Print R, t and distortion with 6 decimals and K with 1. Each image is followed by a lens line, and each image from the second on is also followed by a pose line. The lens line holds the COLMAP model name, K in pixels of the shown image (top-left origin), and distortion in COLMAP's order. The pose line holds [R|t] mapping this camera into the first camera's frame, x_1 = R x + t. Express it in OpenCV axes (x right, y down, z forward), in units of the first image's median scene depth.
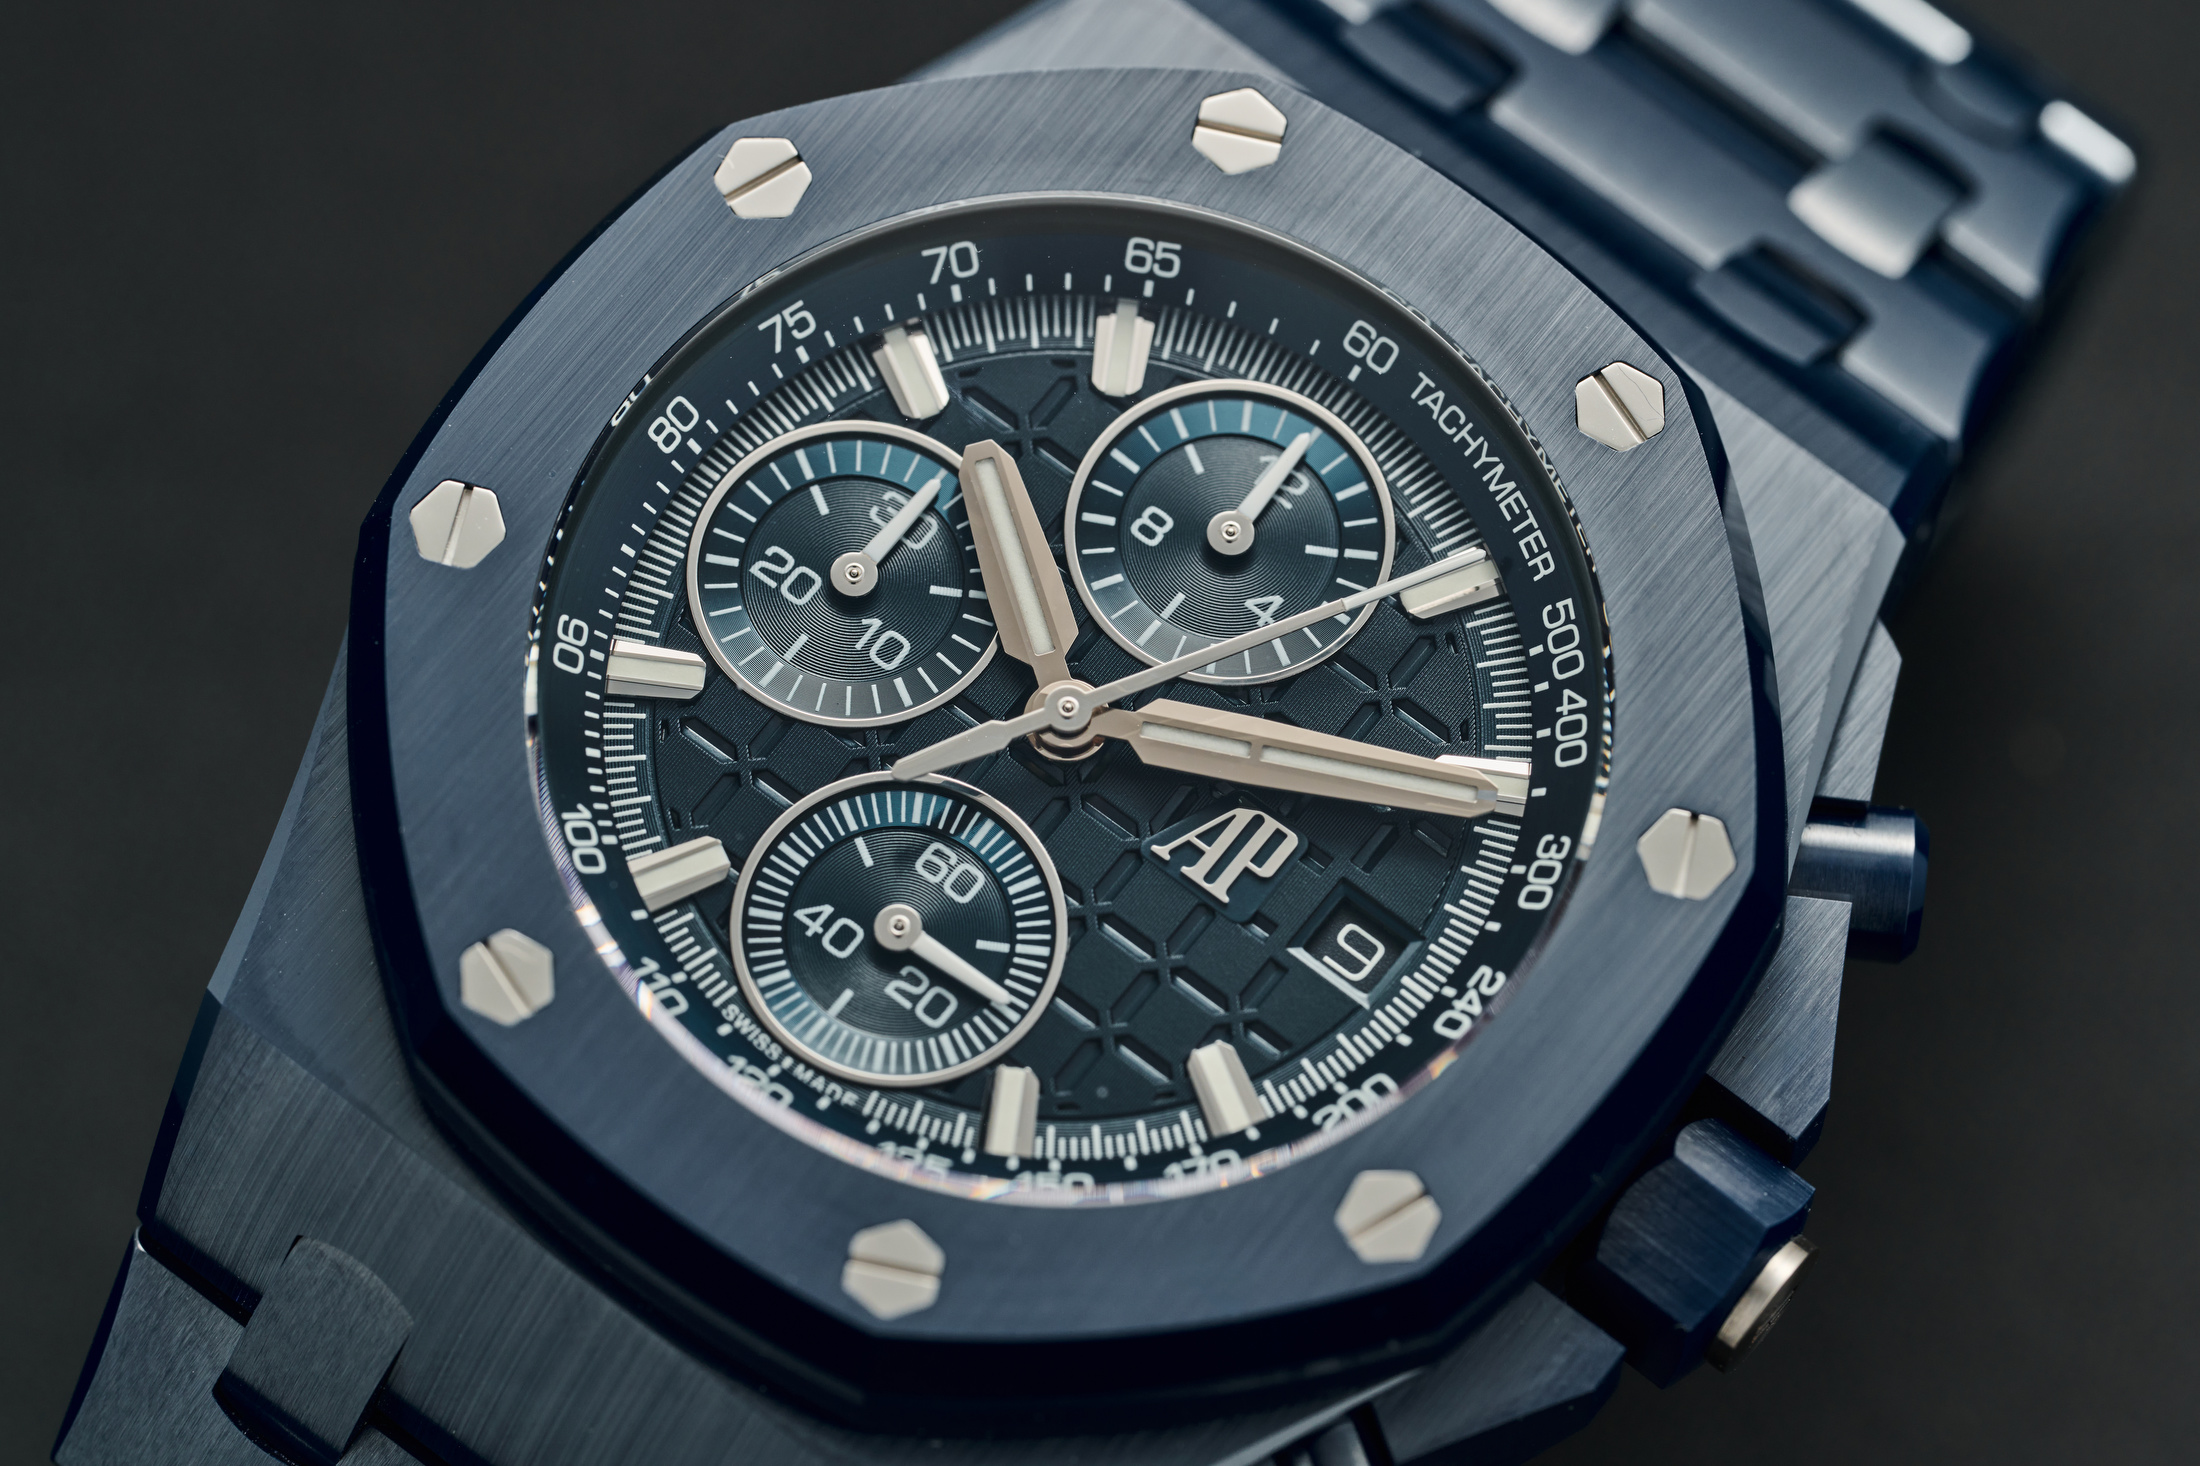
lens RADIAL K [[11240.2, 0, 1100.0], [0, 11240.2, 733.0], [0, 0, 1]] dist [0.527264, 7.067860]
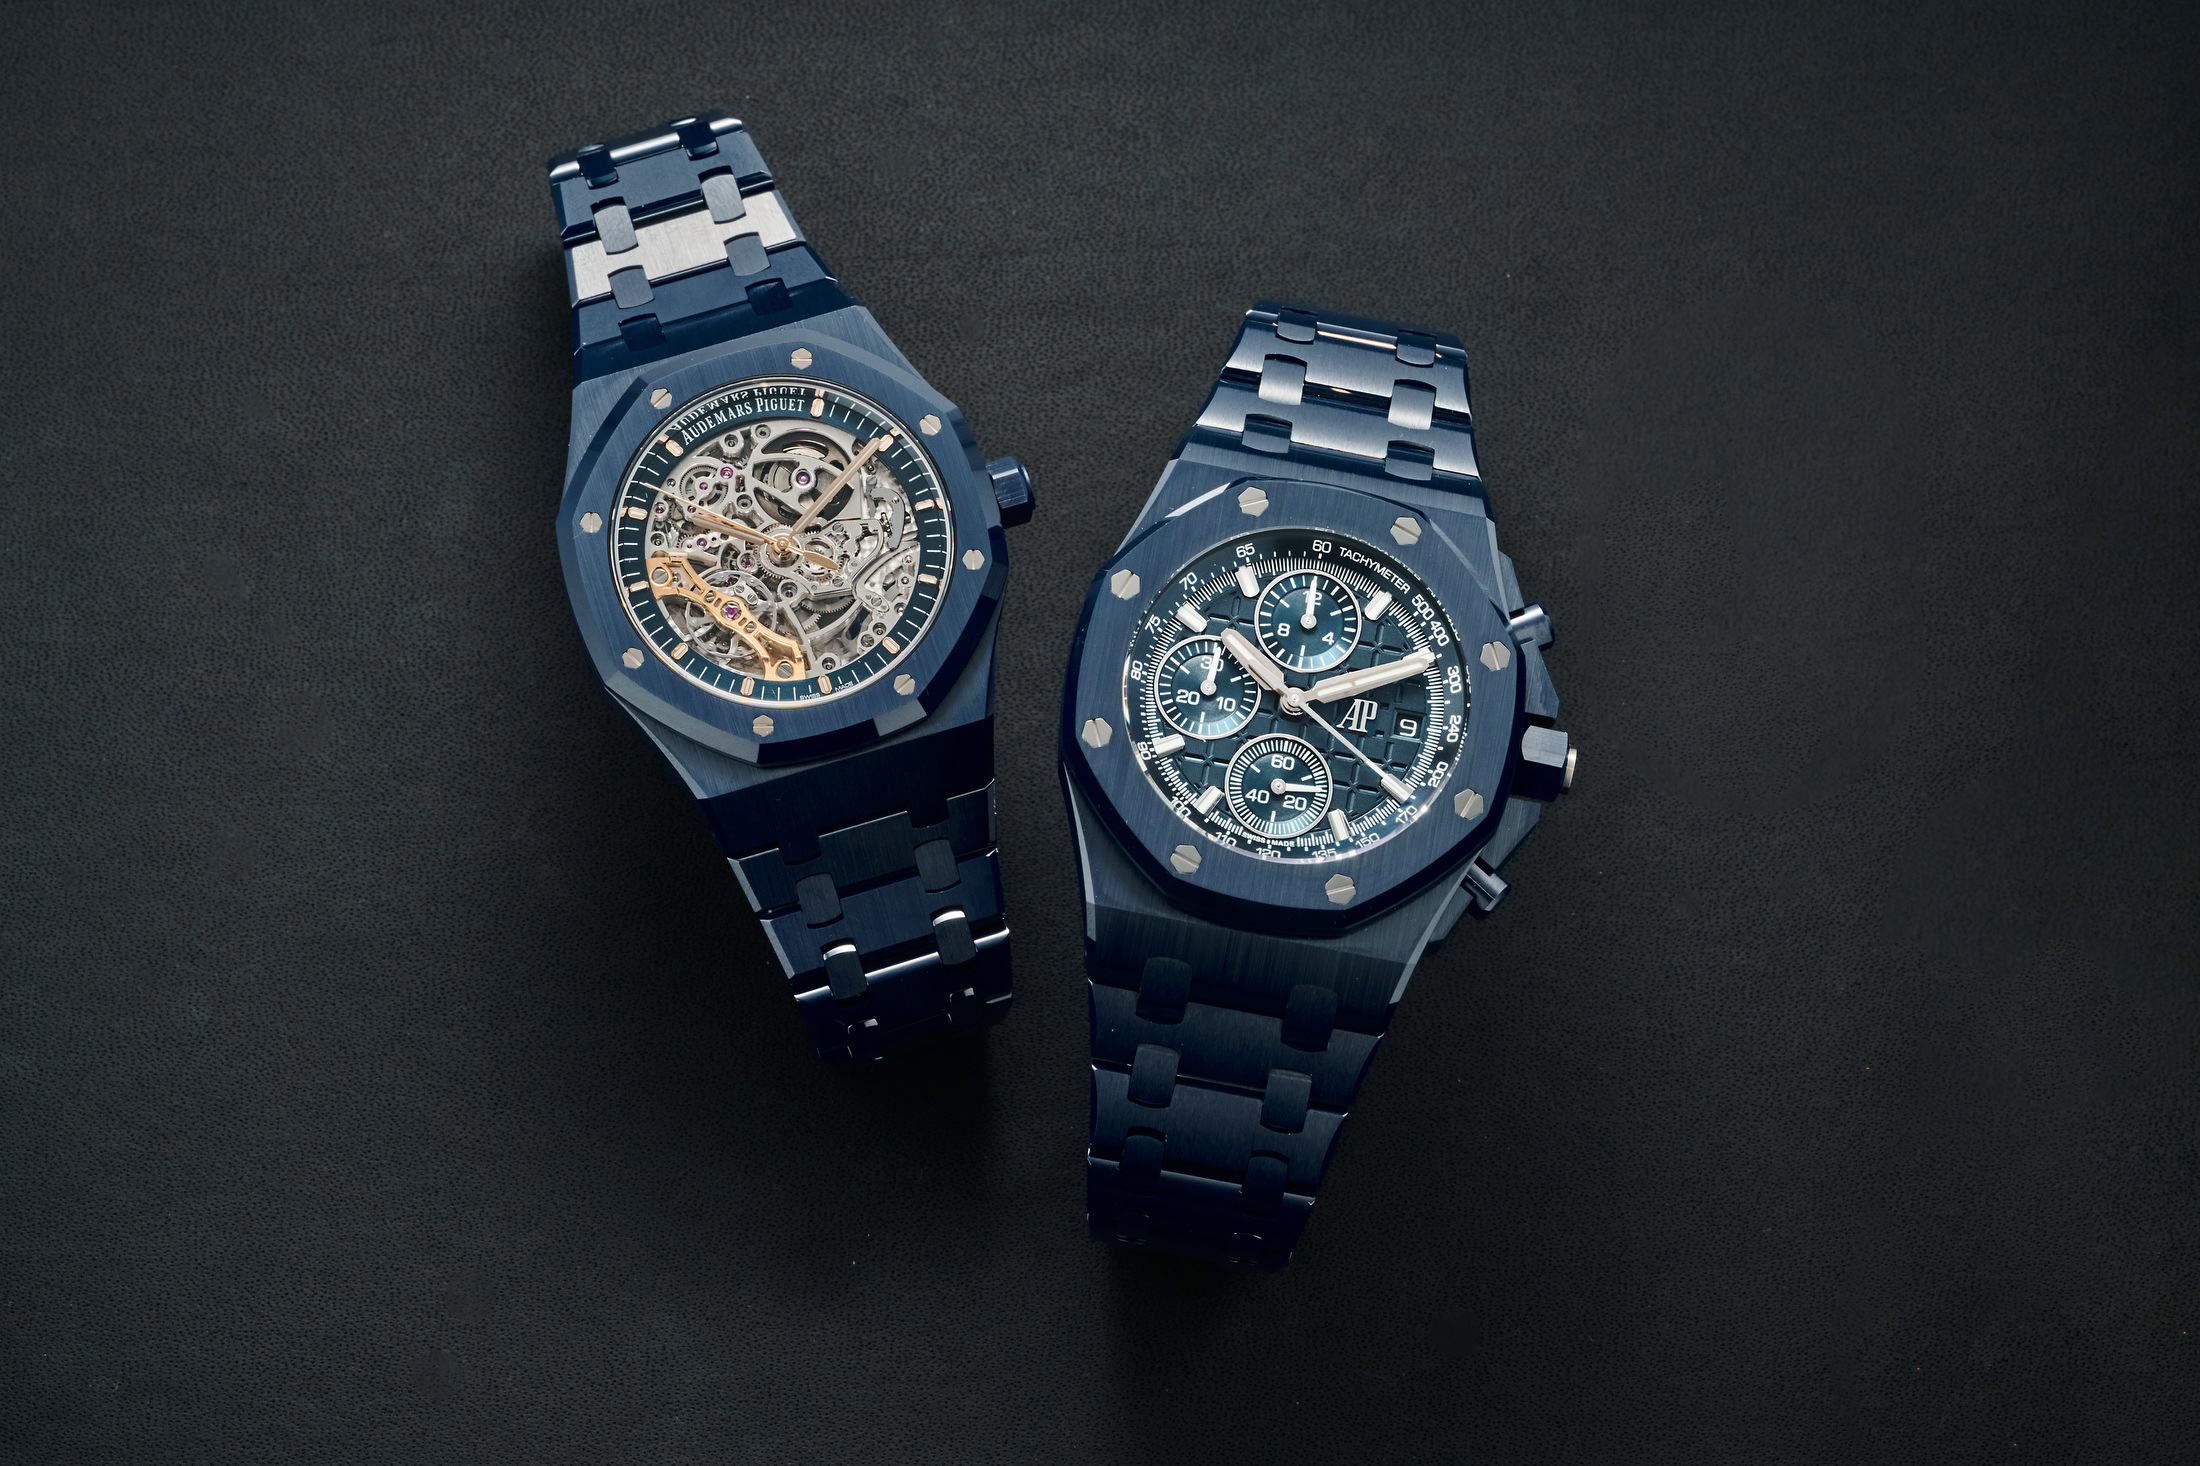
lens RADIAL K [[11240.2, 0, 1100.0], [0, 11240.2, 733.0], [0, 0, 1]] dist [0.527264, 7.067860]
pose [[0.884139, -0.443703, 0.146373, -0.508326], [0.416914, 0.890638, 0.181511, -0.578902], [-0.210903, -0.099456, 0.972434, -2.009449]]
